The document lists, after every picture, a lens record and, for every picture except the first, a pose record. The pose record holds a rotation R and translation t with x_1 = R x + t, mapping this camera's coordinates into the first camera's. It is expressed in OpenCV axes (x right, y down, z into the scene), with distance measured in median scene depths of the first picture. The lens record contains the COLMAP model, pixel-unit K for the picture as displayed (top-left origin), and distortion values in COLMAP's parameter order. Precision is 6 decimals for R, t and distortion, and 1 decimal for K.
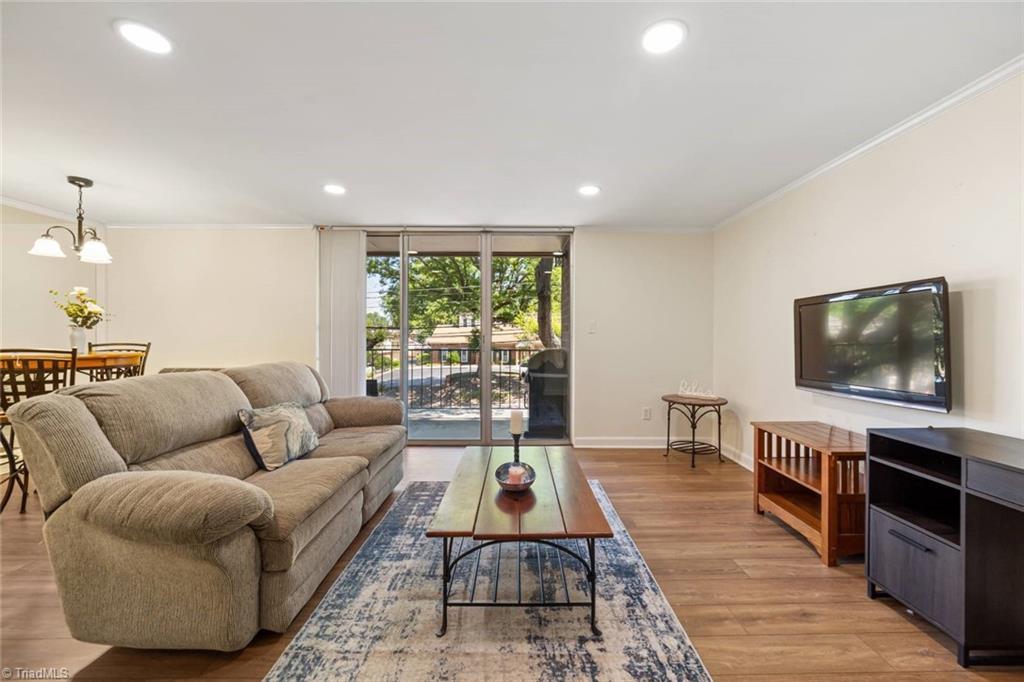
lens RADIAL K [[396.5, 0, 520.7], [0, 396.5, 336.9], [0, 0, 1]] dist [-0.017243, 0.005171]
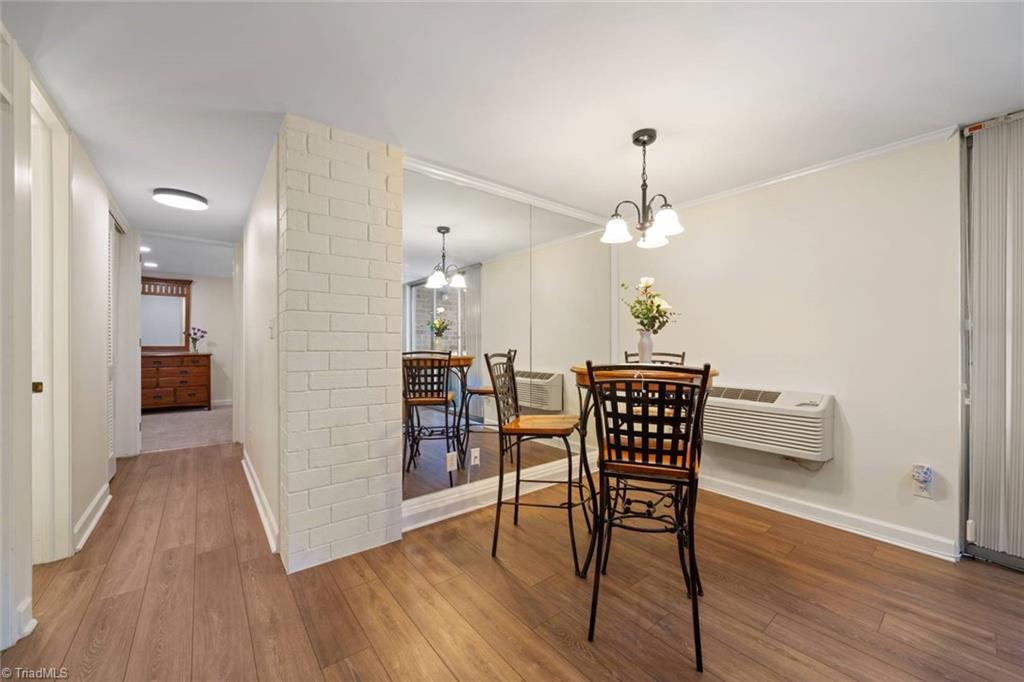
lens RADIAL K [[396.5, 0, 515.3], [0, 396.5, 339.5], [0, 0, 1]] dist [-0.017243, 0.005171]
pose [[0.624898, -0.005343, -0.780688, -0.785339], [0.000182, 0.999978, -0.006697, -0.005915], [0.780706, 0.004043, 0.624885, 0.382048]]
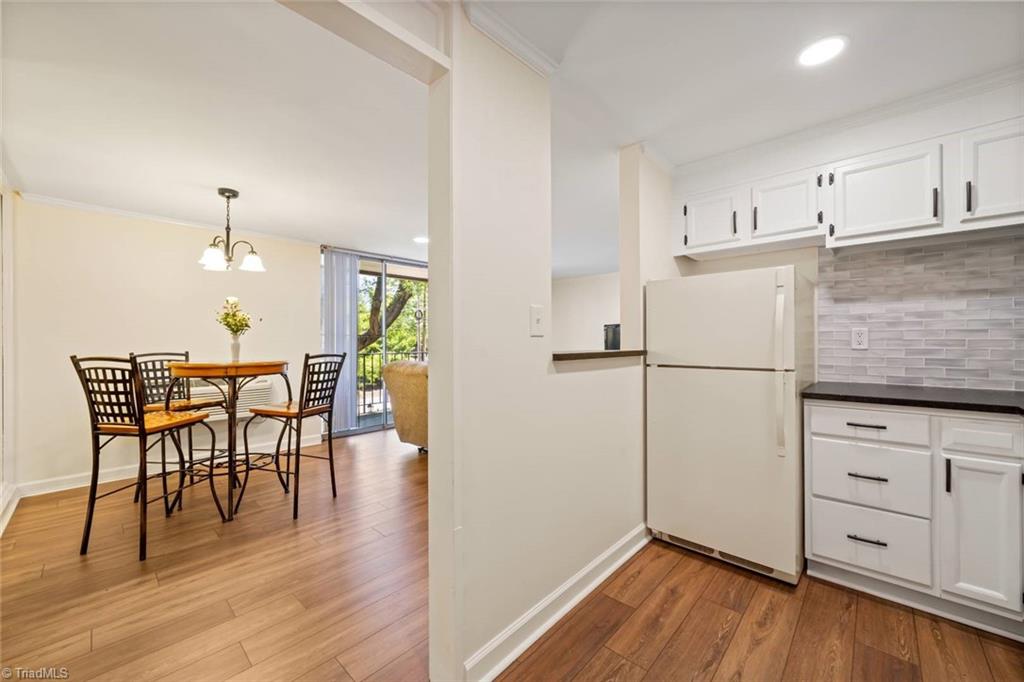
lens RADIAL K [[396.5, 0, 516.6], [0, 396.5, 341.8], [0, 0, 1]] dist [-0.017243, 0.005171]
pose [[0.676814, -0.008164, 0.736109, -1.558388], [0.007795, 0.999962, 0.003923, -0.006905], [-0.736113, 0.003082, 0.676852, -0.285694]]
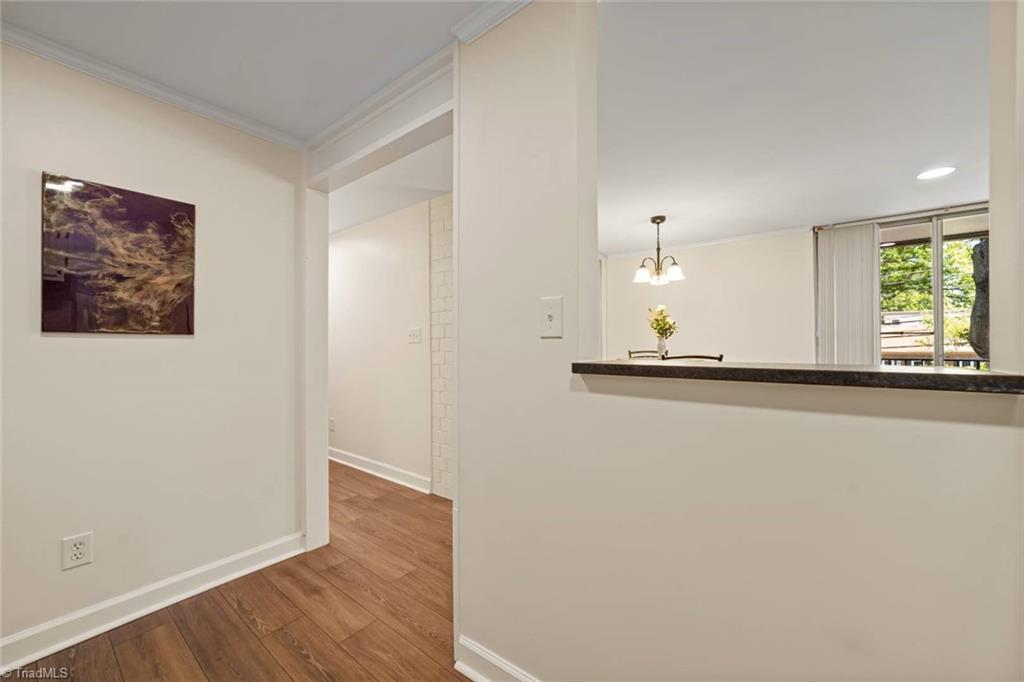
lens RADIAL K [[396.5, 0, 496.2], [0, 396.5, 343.6], [0, 0, 1]] dist [-0.017243, 0.005171]
pose [[0.780504, -0.006619, -0.625115, -0.848829], [0.006631, 0.999975, -0.002309, -0.007913], [0.625115, -0.002343, 0.780529, -0.328795]]
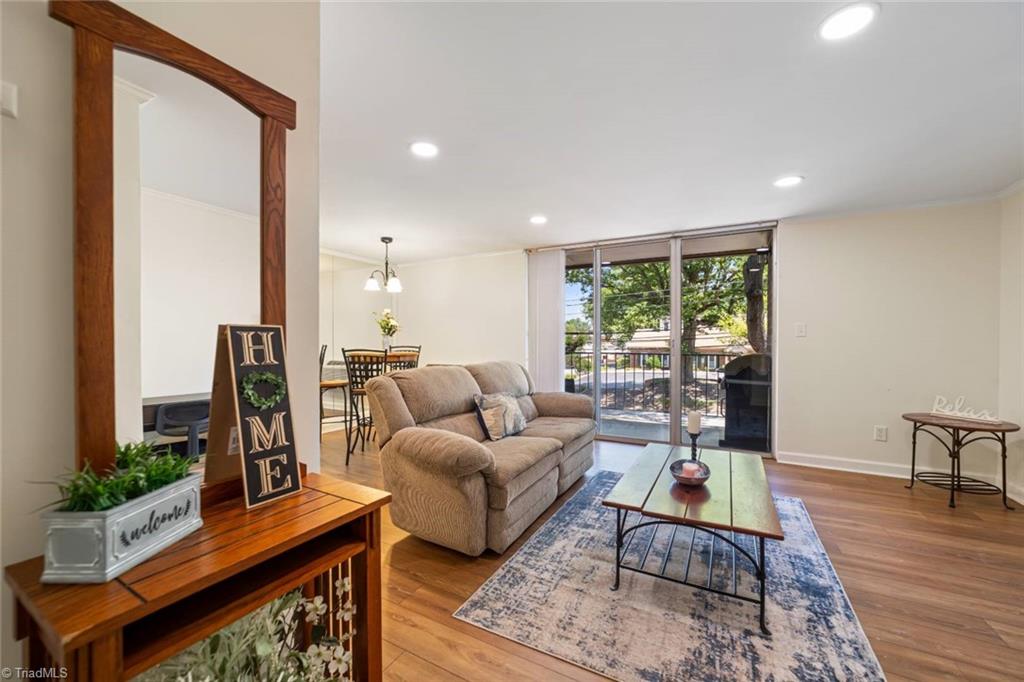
lens RADIAL K [[396.5, 0, 521.3], [0, 396.5, 339.5], [0, 0, 1]] dist [-0.017243, 0.005171]
pose [[0.879575, -0.004122, -0.475742, 0.074025], [0.002043, 0.999986, -0.004887, -0.000148], [0.475756, 0.003326, 0.879571, -0.117533]]
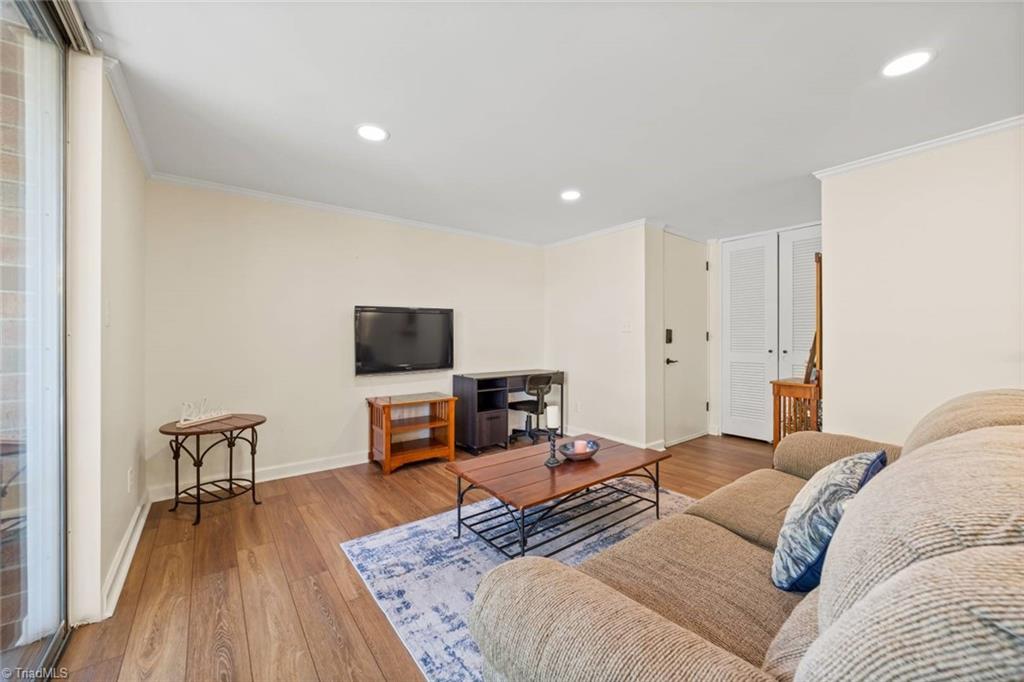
lens RADIAL K [[396.5, 0, 527.9], [0, 396.5, 338.9], [0, 0, 1]] dist [-0.017243, 0.005171]
pose [[-0.623152, -0.007386, 0.782066, -0.678288], [-0.003379, 0.999971, 0.006752, -0.000005], [-0.782094, 0.001565, -0.623159, 1.462302]]
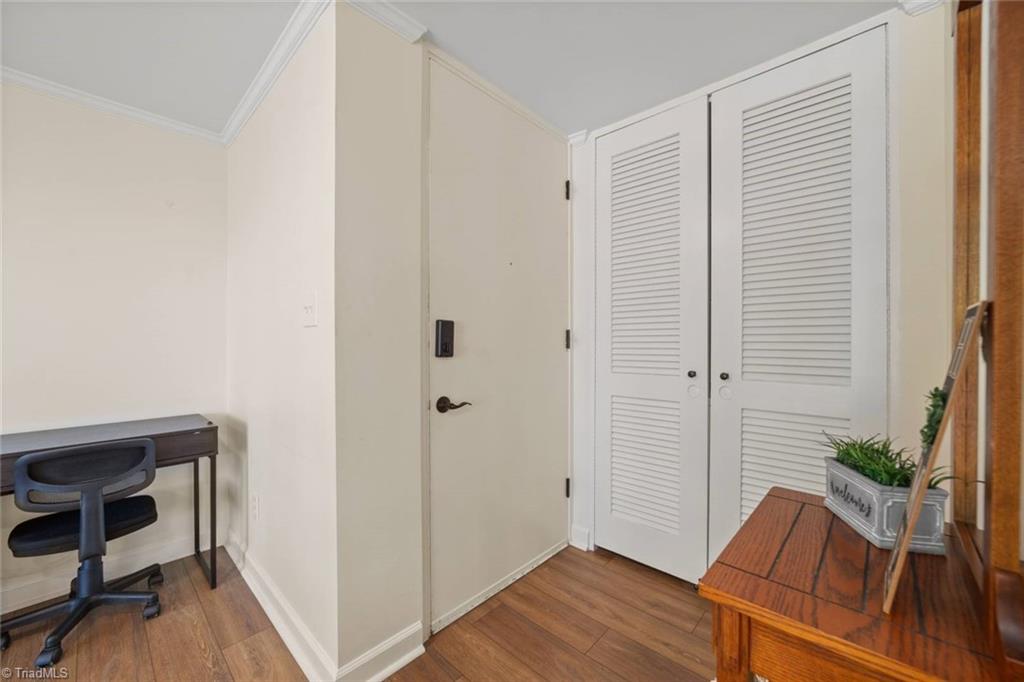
lens RADIAL K [[396.5, 0, 527.6], [0, 396.5, 341.3], [0, 0, 1]] dist [-0.017243, 0.005171]
pose [[-0.738772, -0.008218, 0.673905, -0.283127], [-0.007034, 0.999965, 0.004482, -0.001737], [-0.673918, -0.001429, -0.738804, 0.372785]]
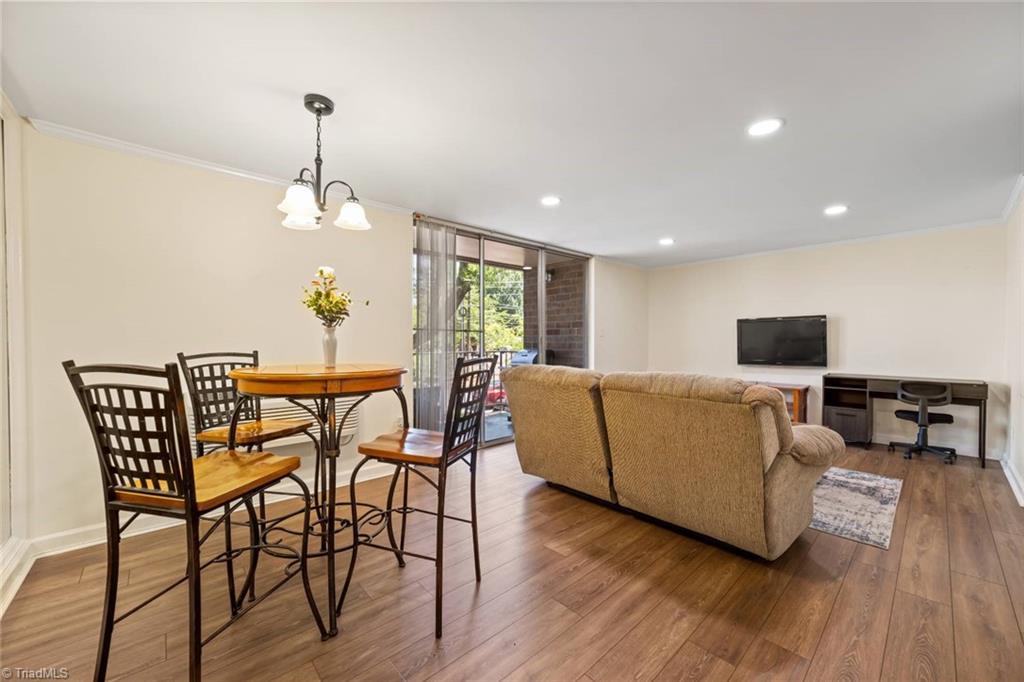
lens RADIAL K [[396.5, 0, 515.5], [0, 396.5, 345.6], [0, 0, 1]] dist [-0.017243, 0.005171]
pose [[0.740133, -0.014641, 0.672301, -1.507373], [0.003671, 0.999836, 0.017732, -0.005023], [-0.672451, -0.010656, 0.740065, 0.324228]]
